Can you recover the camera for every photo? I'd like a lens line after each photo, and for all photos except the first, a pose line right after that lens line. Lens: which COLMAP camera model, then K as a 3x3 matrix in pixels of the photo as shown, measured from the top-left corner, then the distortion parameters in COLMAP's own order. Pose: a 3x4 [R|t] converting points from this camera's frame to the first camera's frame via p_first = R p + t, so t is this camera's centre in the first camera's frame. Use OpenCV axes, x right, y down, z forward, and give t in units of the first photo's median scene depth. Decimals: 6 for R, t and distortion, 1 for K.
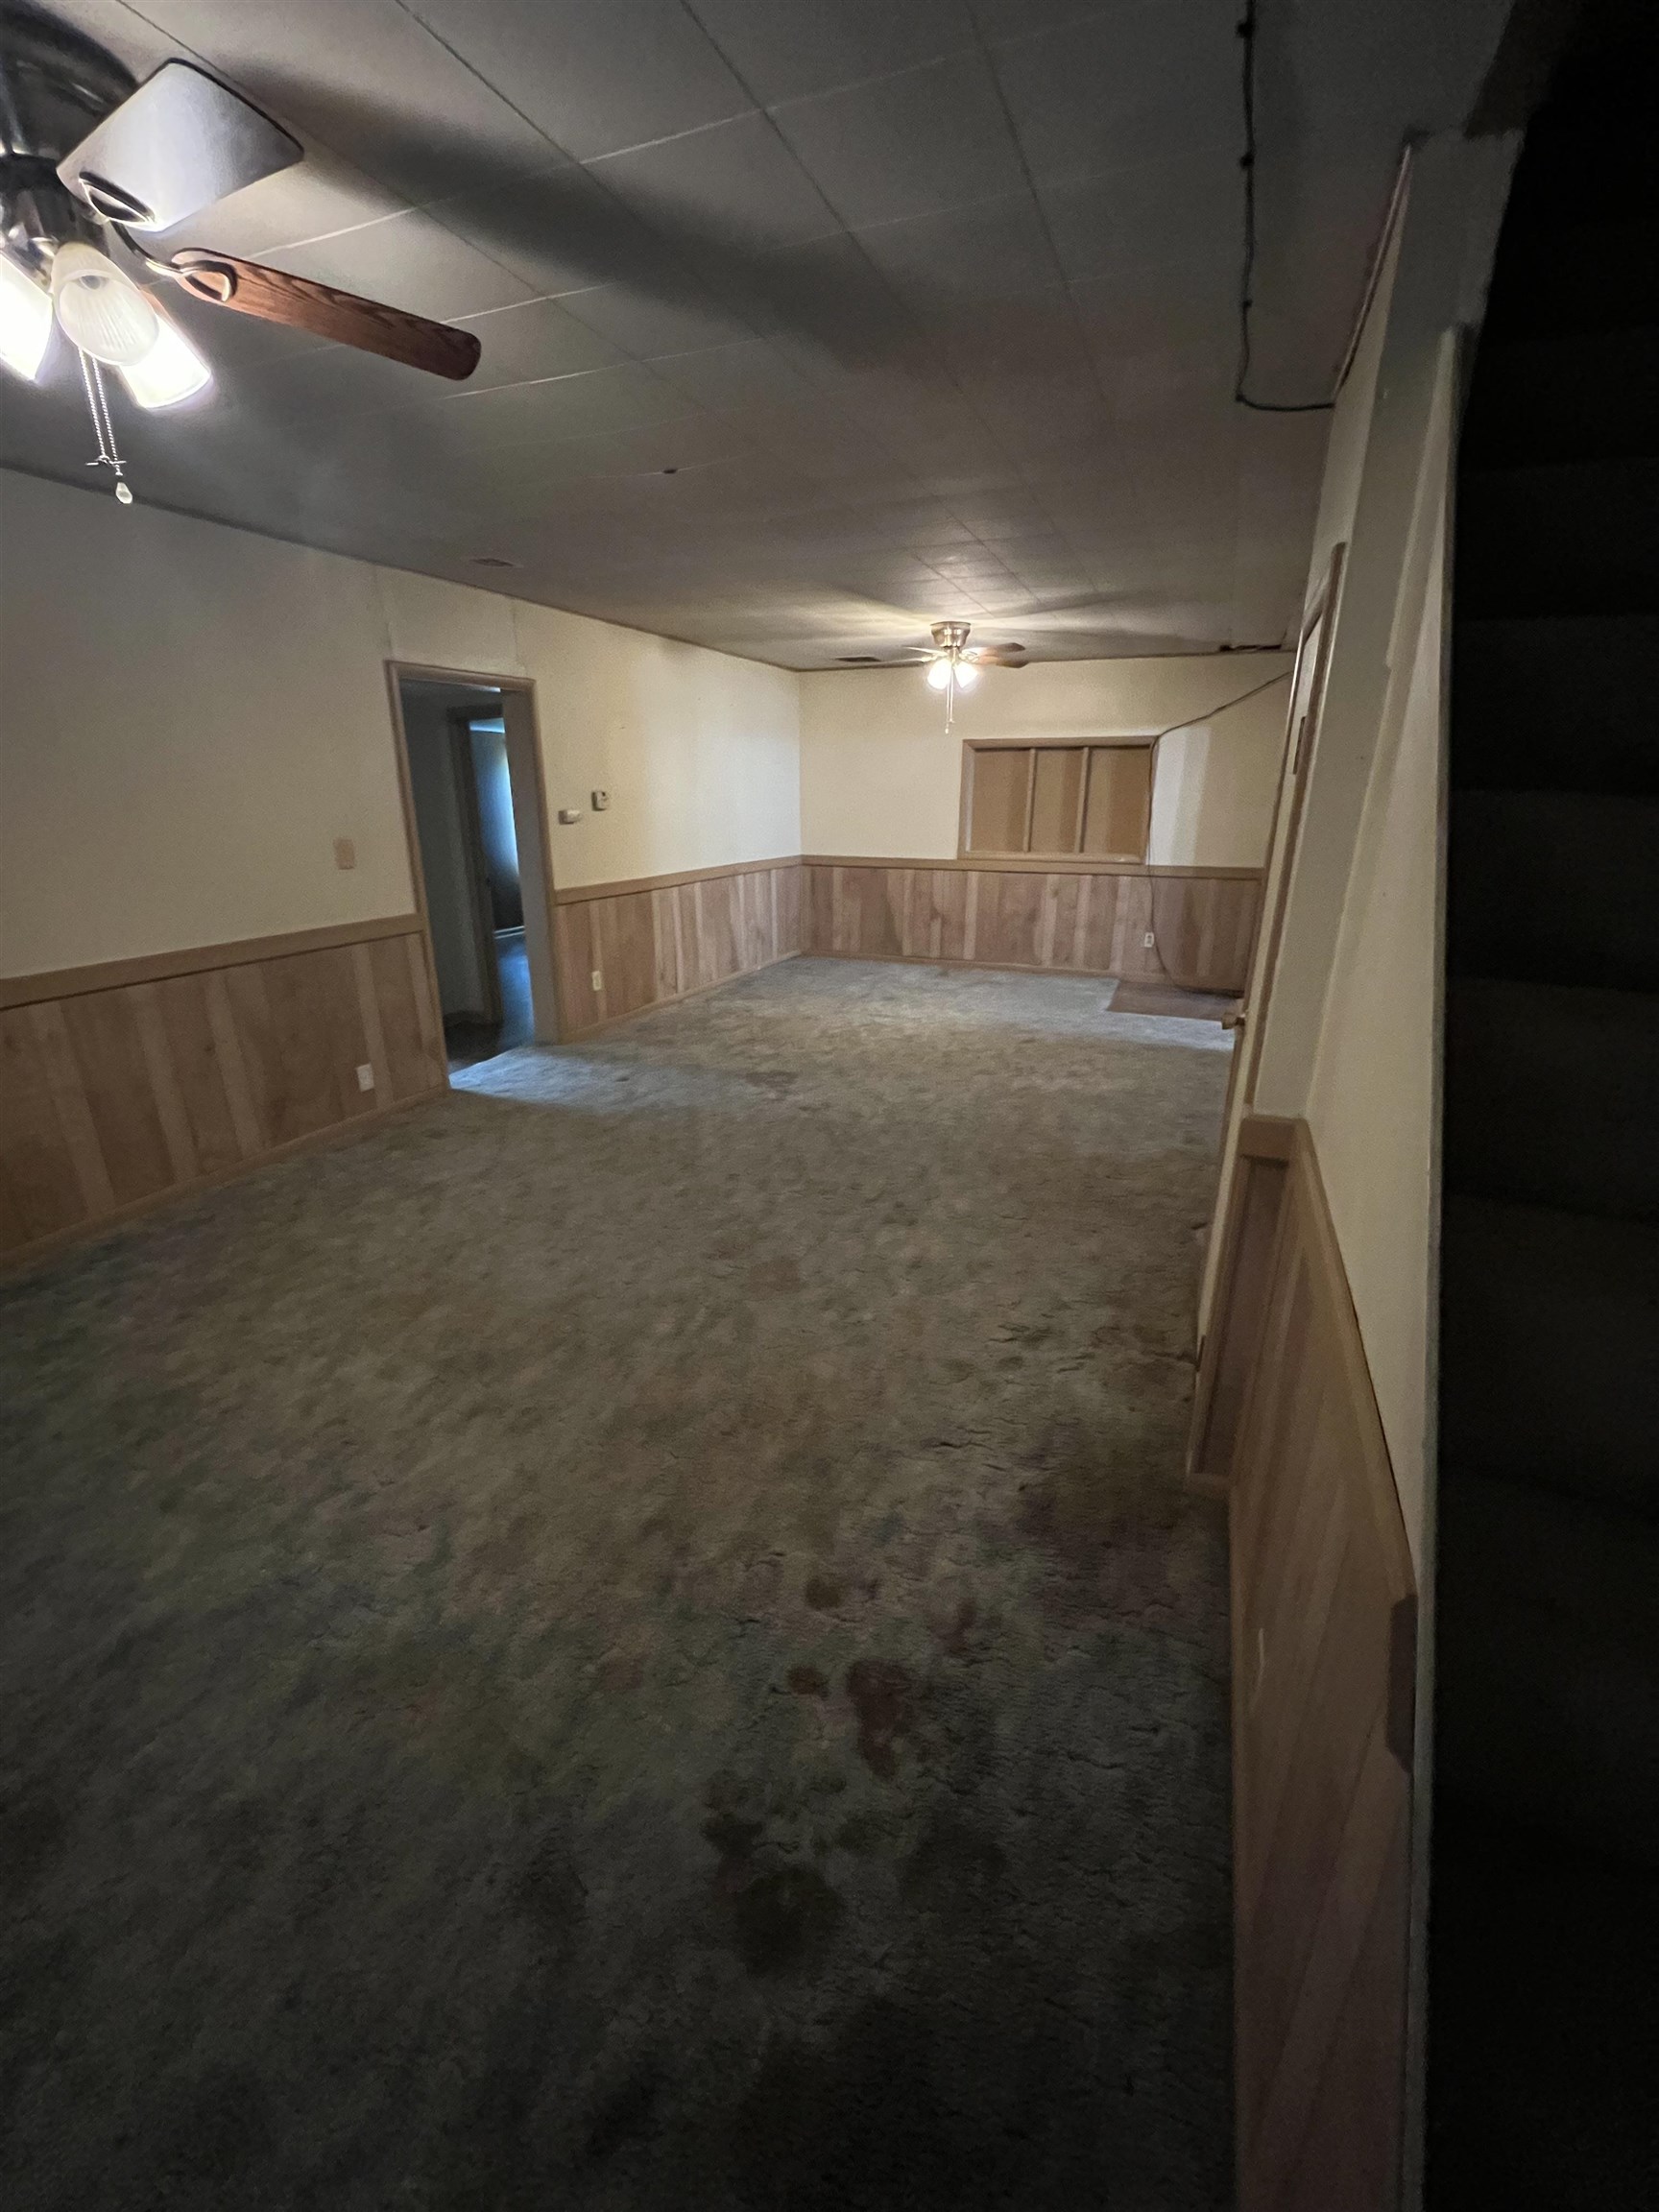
lens RADIAL K [[904.5, 0, 841.9], [0, 904.5, 1106.8], [0, 0, 1]] dist [-0.030841, -0.000227]
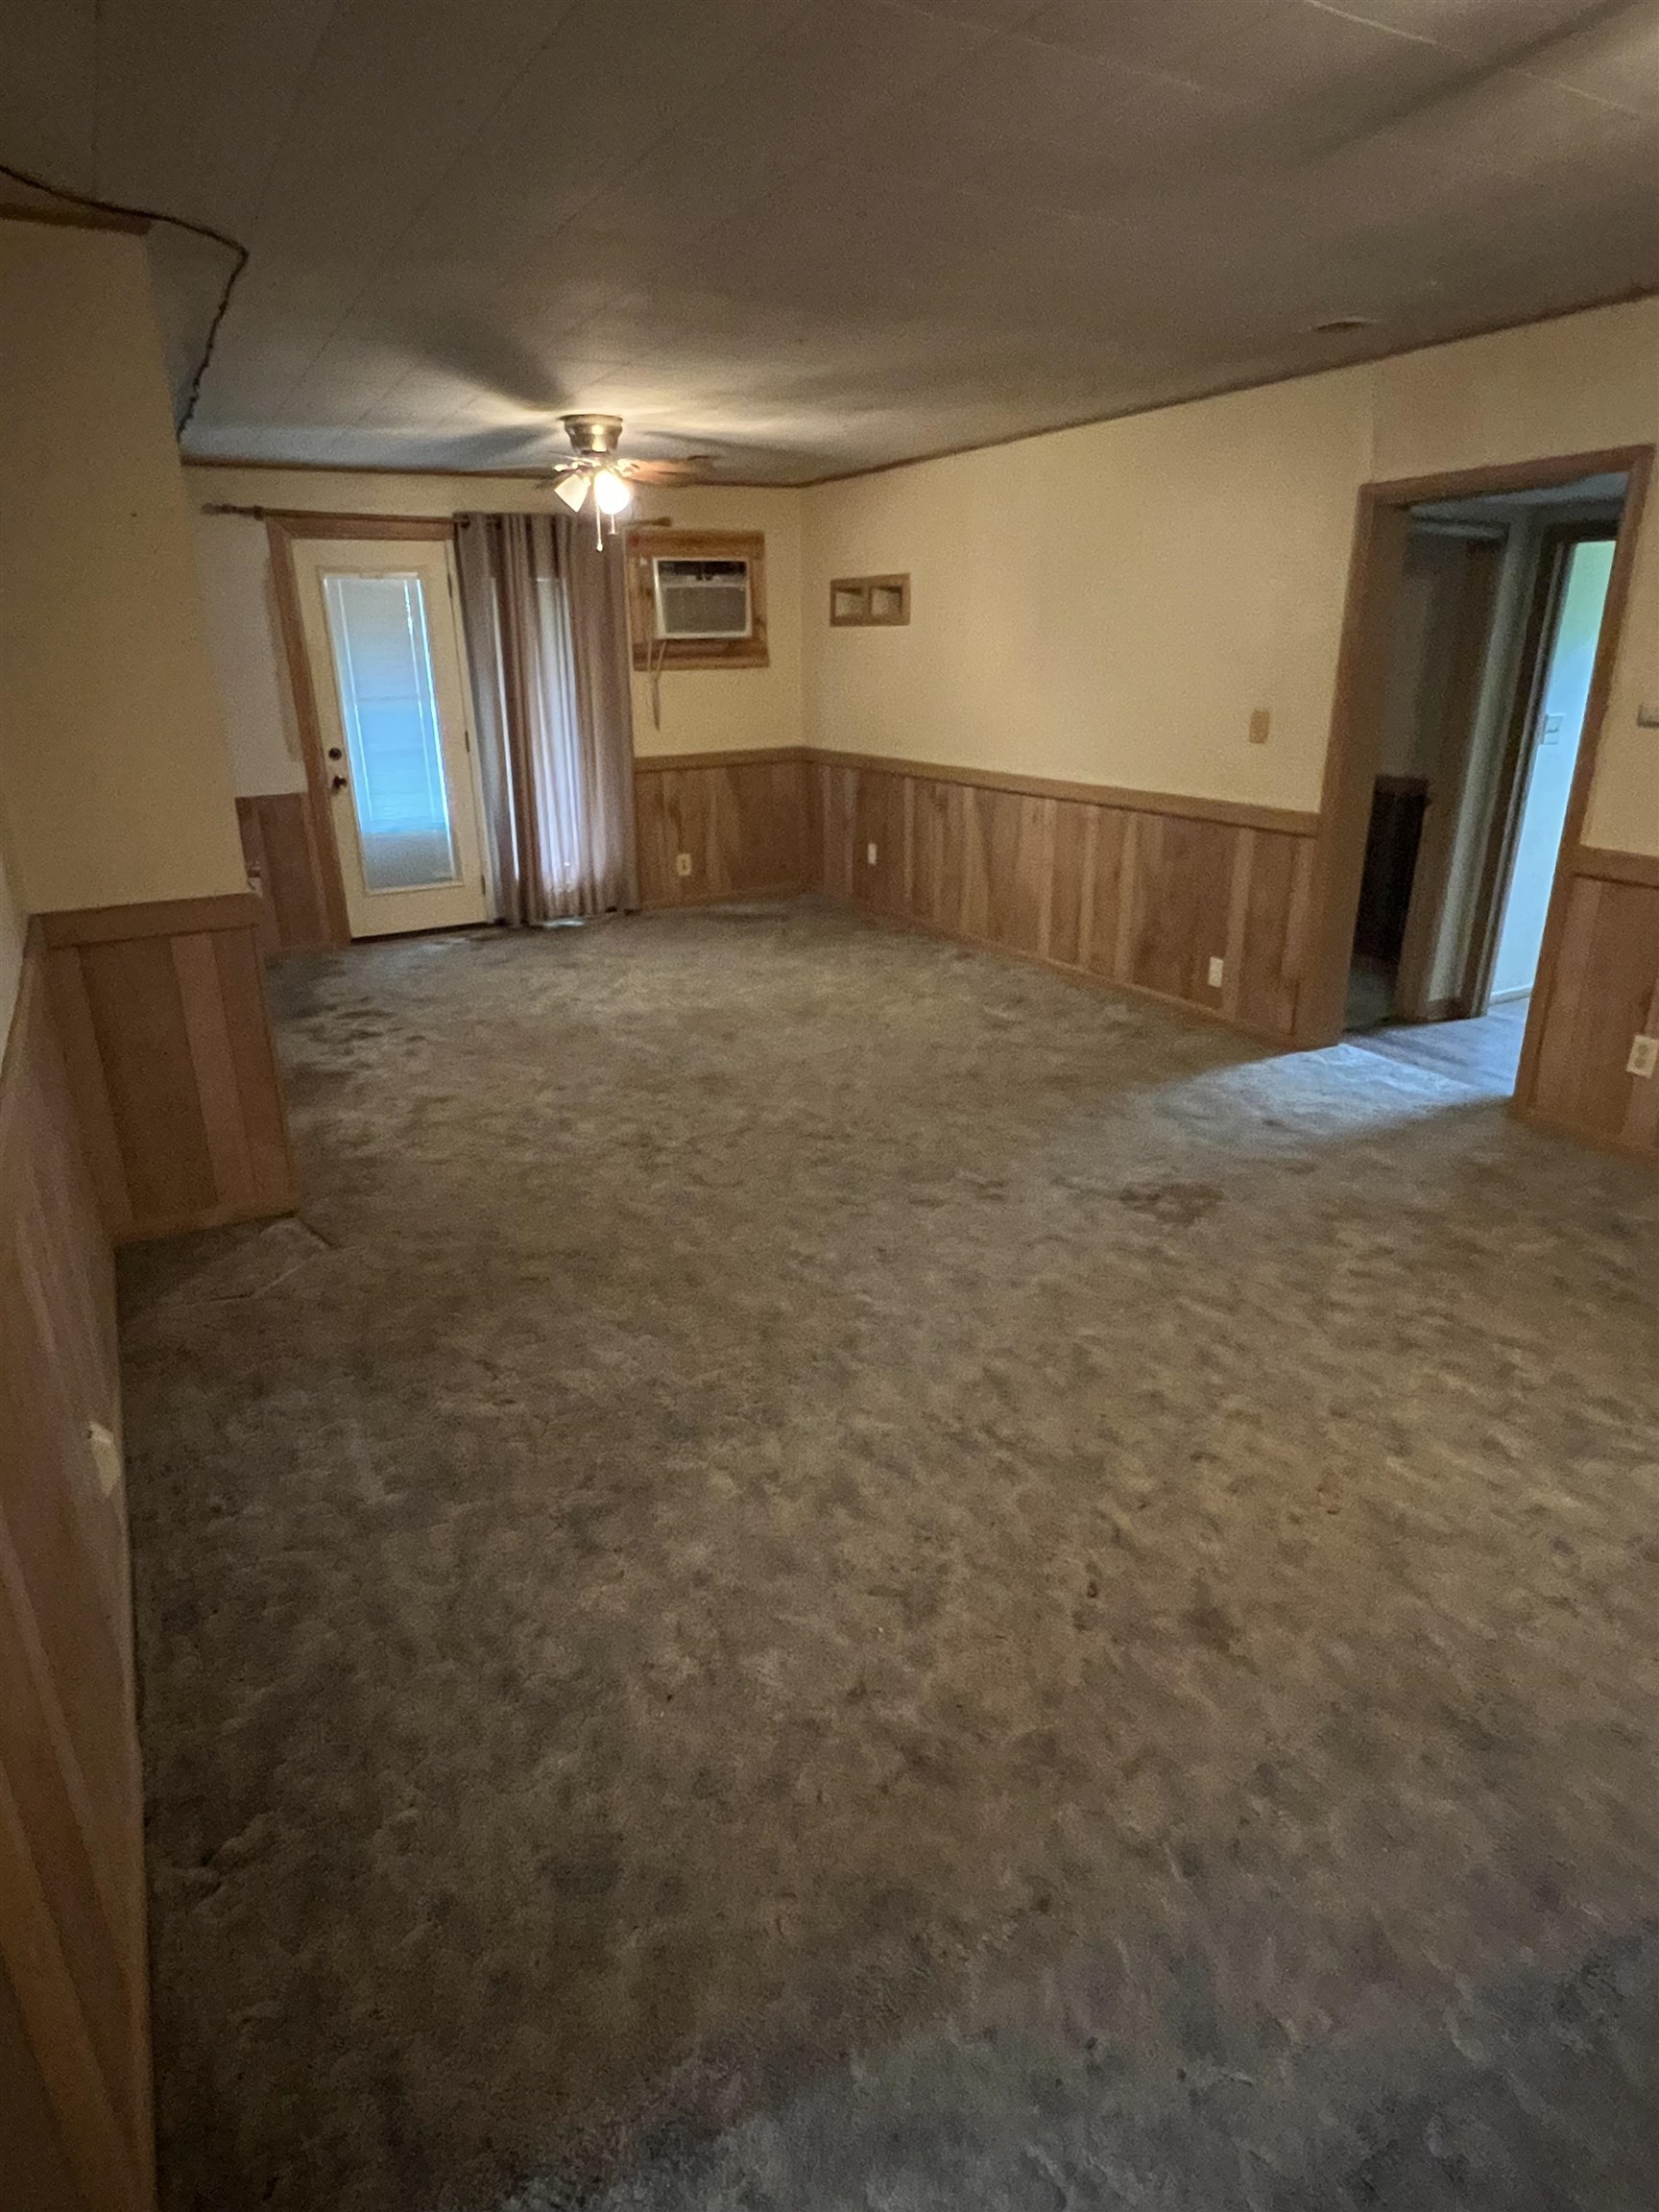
lens RADIAL K [[1216.0, 0, 841.5], [0, 1216.0, 1099.0], [0, 0, 1]] dist [0.033328, 0.000081]
pose [[-0.613504, 0.279671, -0.738510, 0.646870], [-0.258144, 0.812785, 0.522247, -0.469429], [0.746308, 0.511043, -0.426451, 1.284537]]
